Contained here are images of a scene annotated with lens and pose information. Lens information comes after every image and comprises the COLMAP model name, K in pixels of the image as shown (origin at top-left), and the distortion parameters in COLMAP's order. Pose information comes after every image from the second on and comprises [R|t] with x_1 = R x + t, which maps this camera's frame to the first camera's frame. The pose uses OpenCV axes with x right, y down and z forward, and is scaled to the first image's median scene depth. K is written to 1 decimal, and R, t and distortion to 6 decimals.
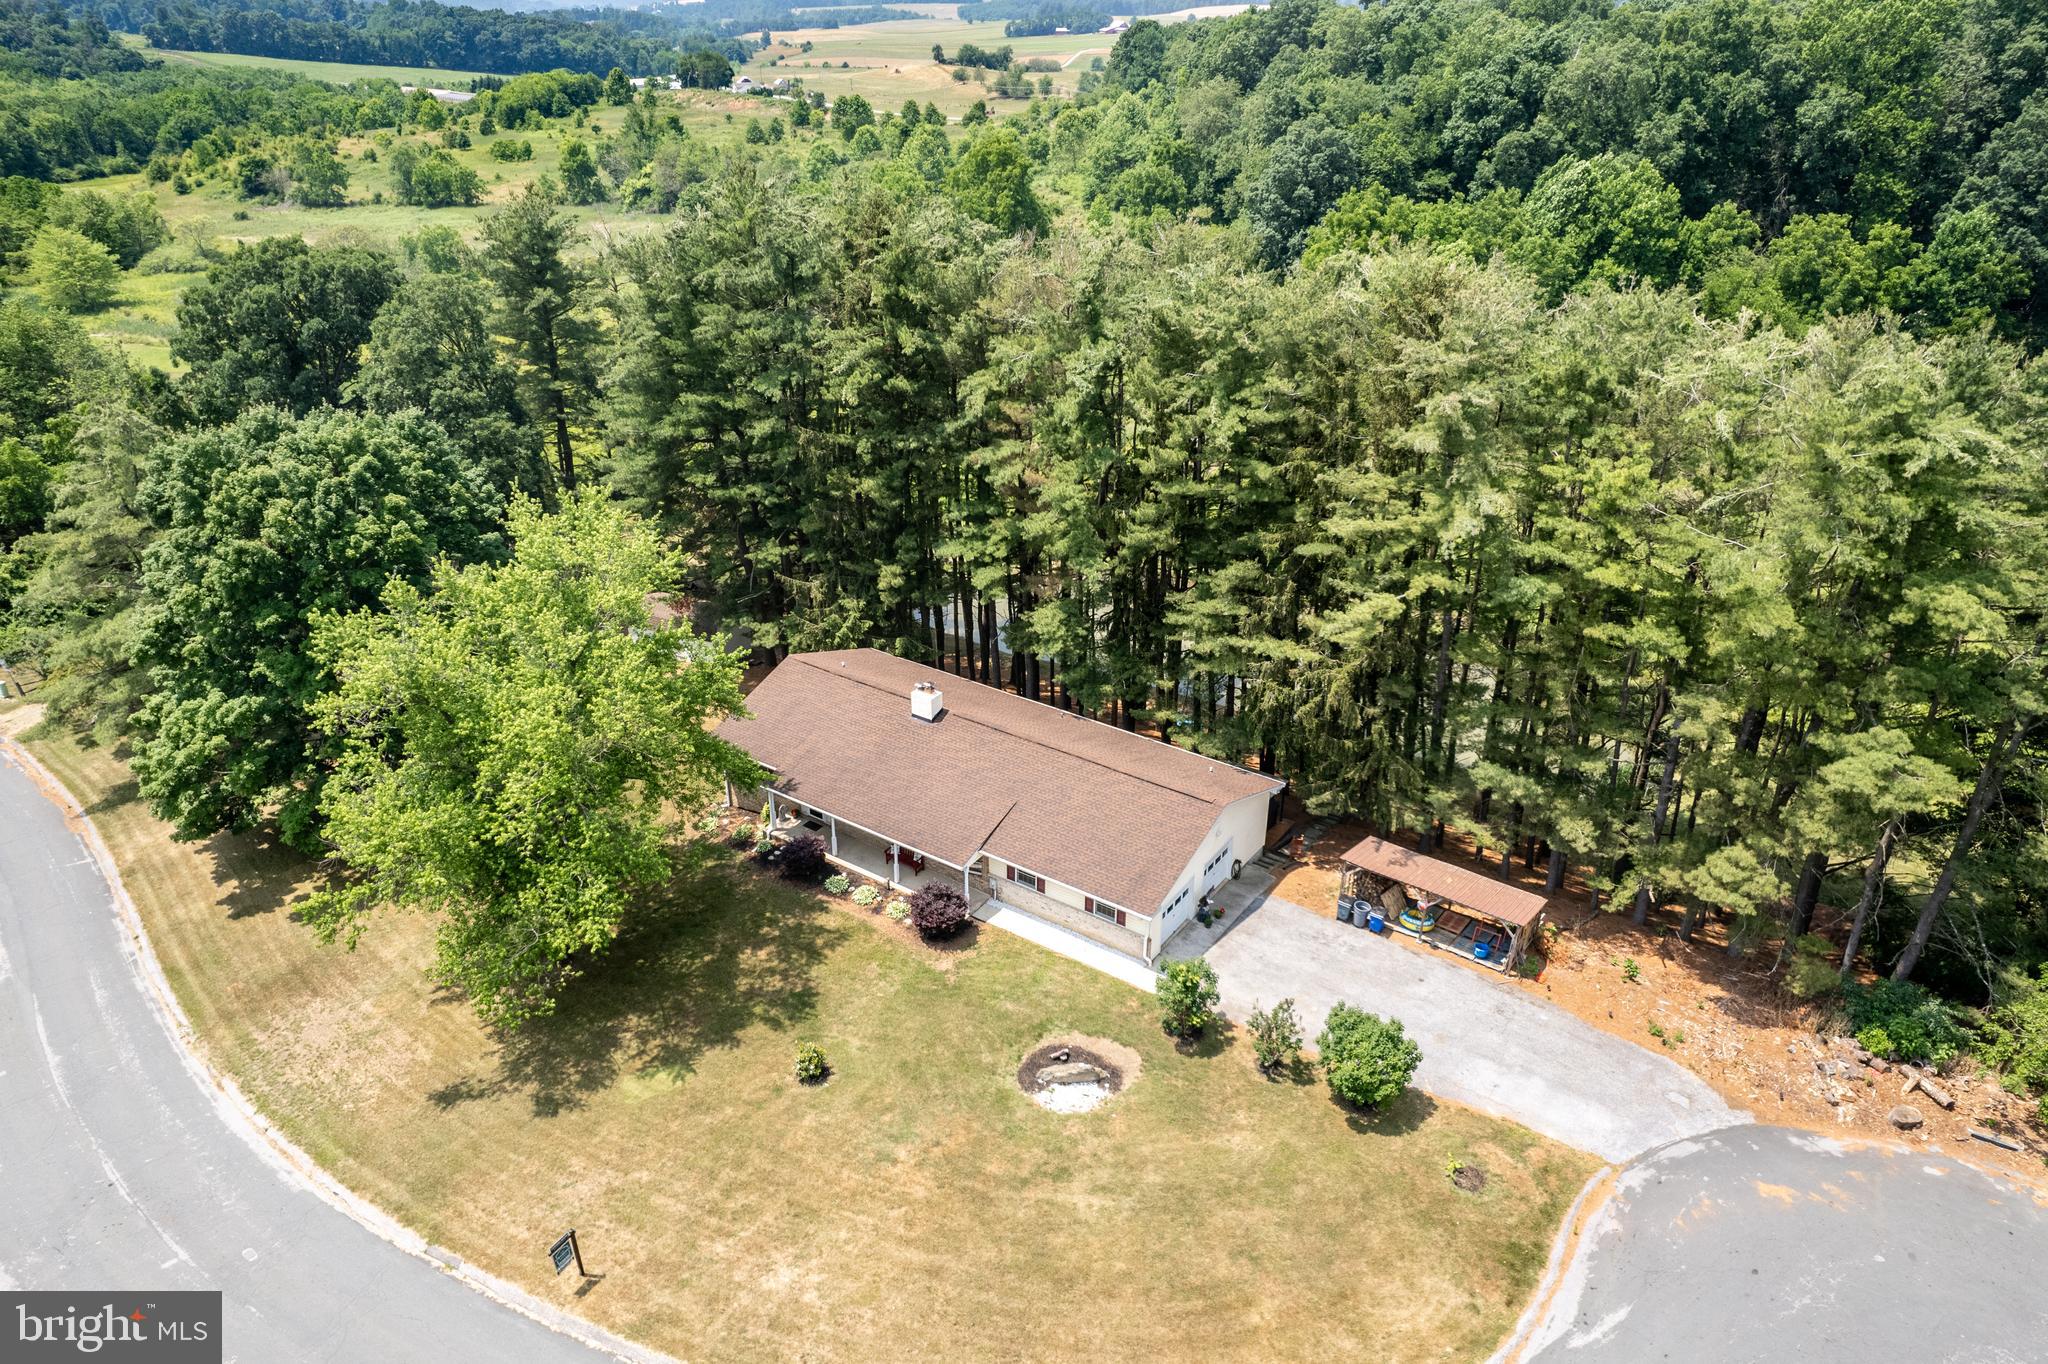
lens RADIAL K [[1376.6, 0, 1031.9], [0, 1376.6, 675.0], [0, 0, 1]] dist [-0.071957, 0.062694]
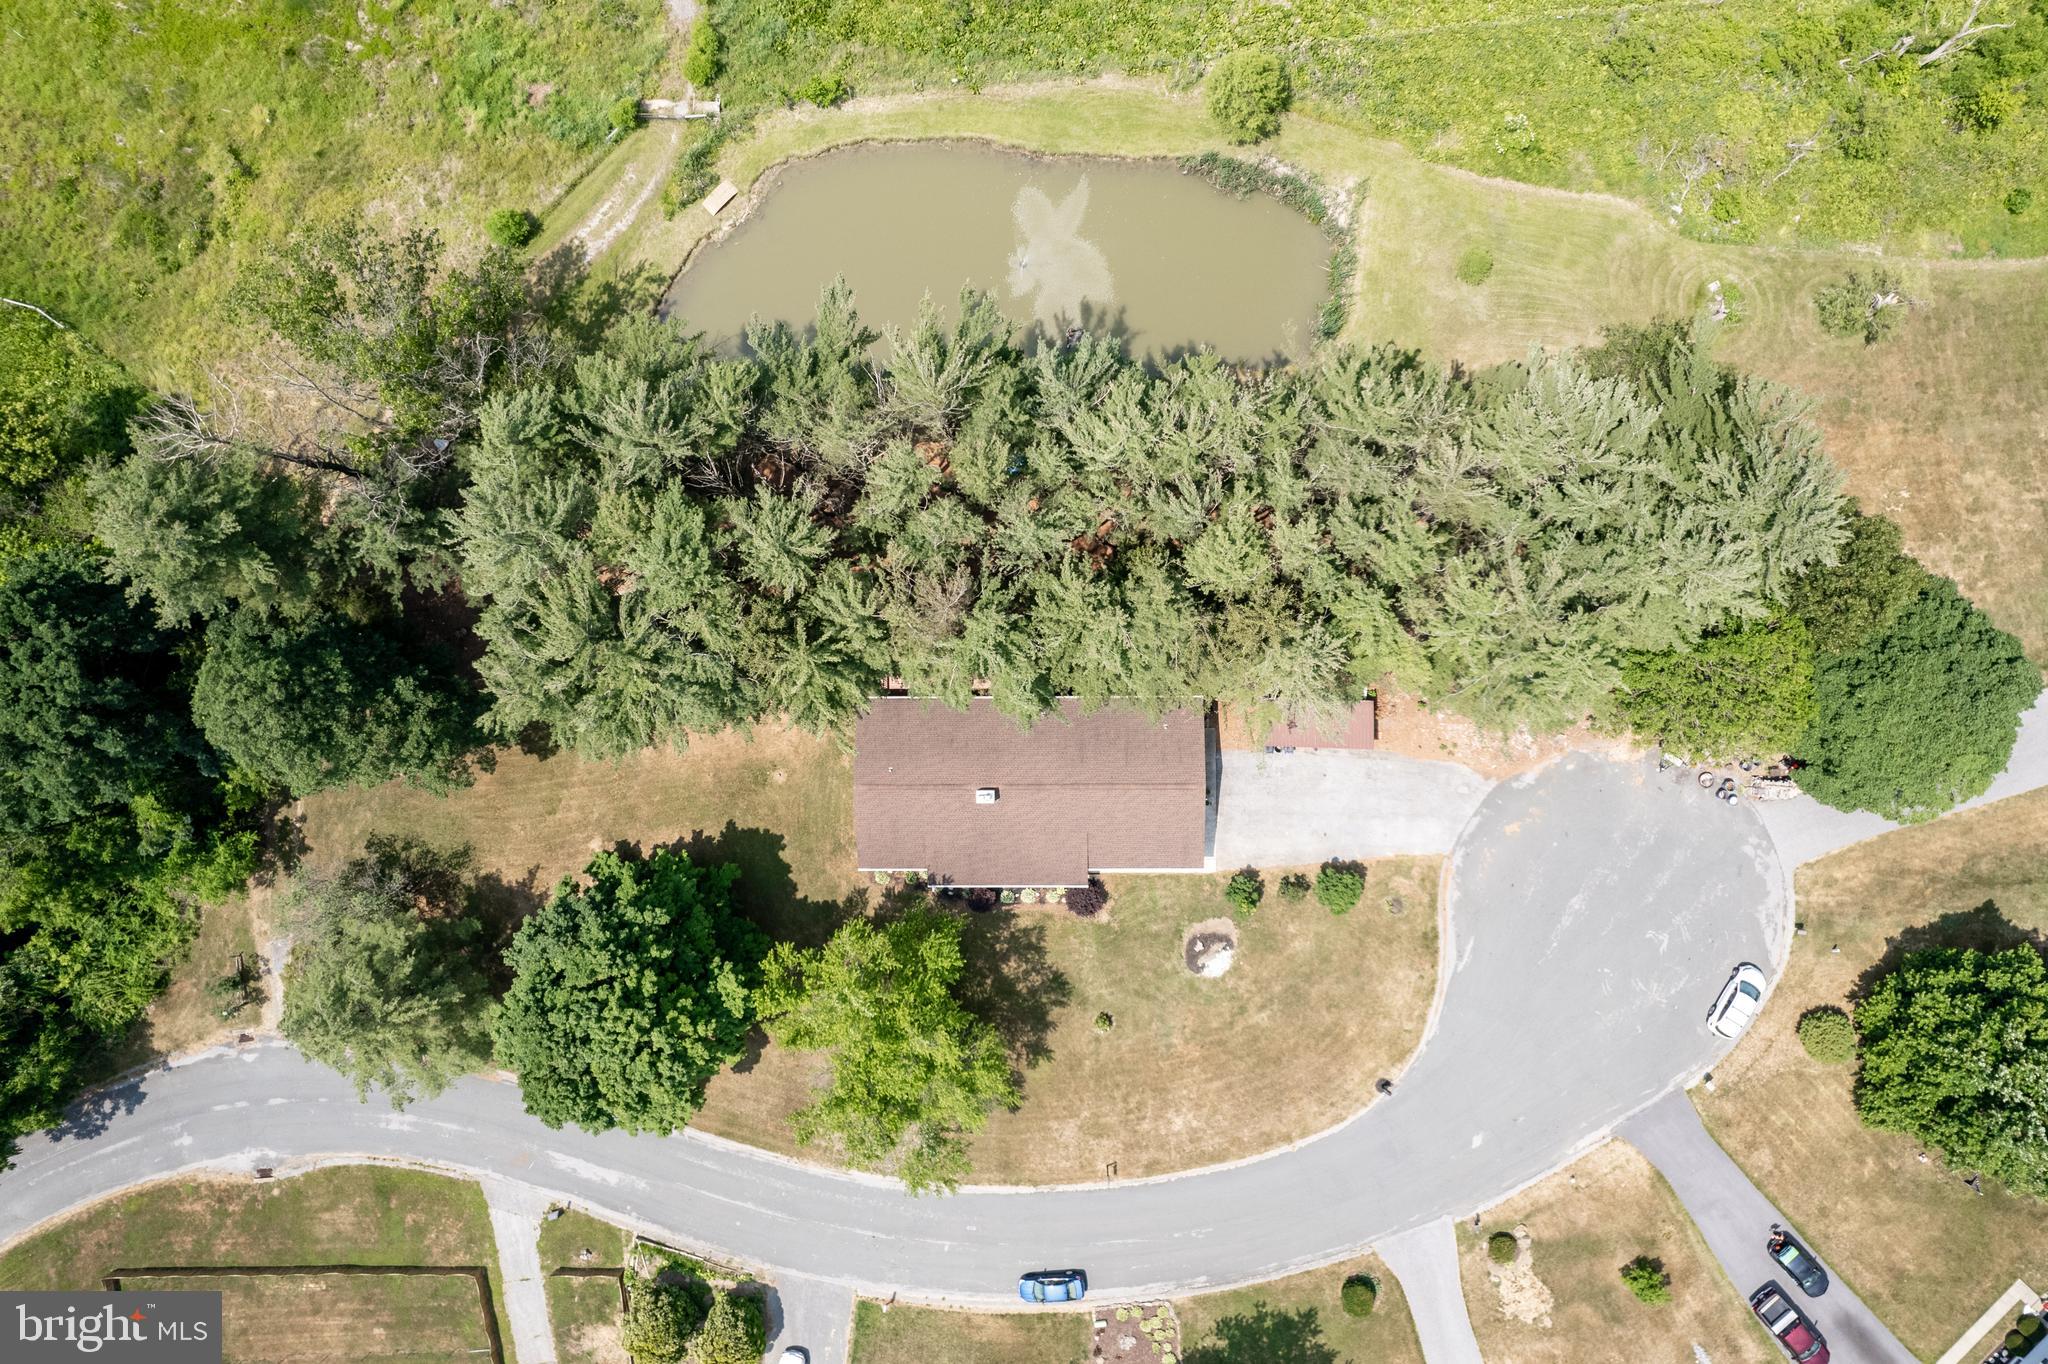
lens RADIAL K [[1395.9, 0, 1024.0], [0, 1395.9, 682.0], [0, 0, 1]] dist [-0.068784, 0.063855]
pose [[0.823744, -0.565918, -0.034375, 0.083307], [0.272325, 0.341759, 0.899466, -1.492638], [-0.497277, -0.750291, 0.435636, 0.455749]]
